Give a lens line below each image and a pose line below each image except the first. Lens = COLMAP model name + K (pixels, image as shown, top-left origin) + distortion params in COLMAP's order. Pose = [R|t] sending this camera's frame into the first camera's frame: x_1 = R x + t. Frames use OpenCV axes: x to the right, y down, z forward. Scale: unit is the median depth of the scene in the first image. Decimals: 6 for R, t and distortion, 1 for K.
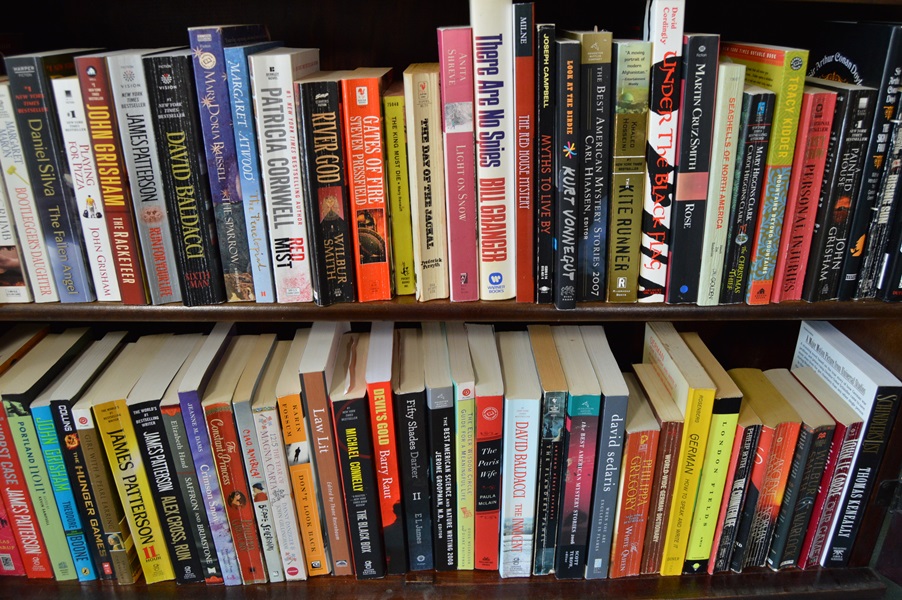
lens RADIAL K [[676.7, 0, 450.4], [0, 676.7, 296.3], [0, 0, 1]] dist [-0.104083, 0.037826]
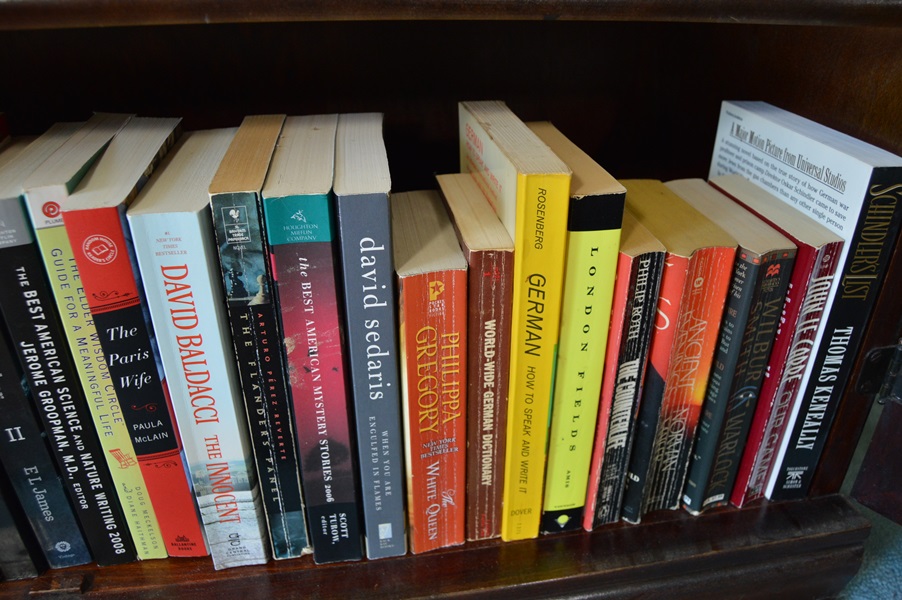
lens RADIAL K [[676.7, 0, 447.6], [0, 676.7, 295.0], [0, 0, 1]] dist [-0.104083, 0.037826]
pose [[0.990059, -0.062231, 0.126135, 0.230629], [0.050293, 0.994137, 0.095715, 0.167272], [-0.131352, -0.088420, 0.987385, 0.493300]]
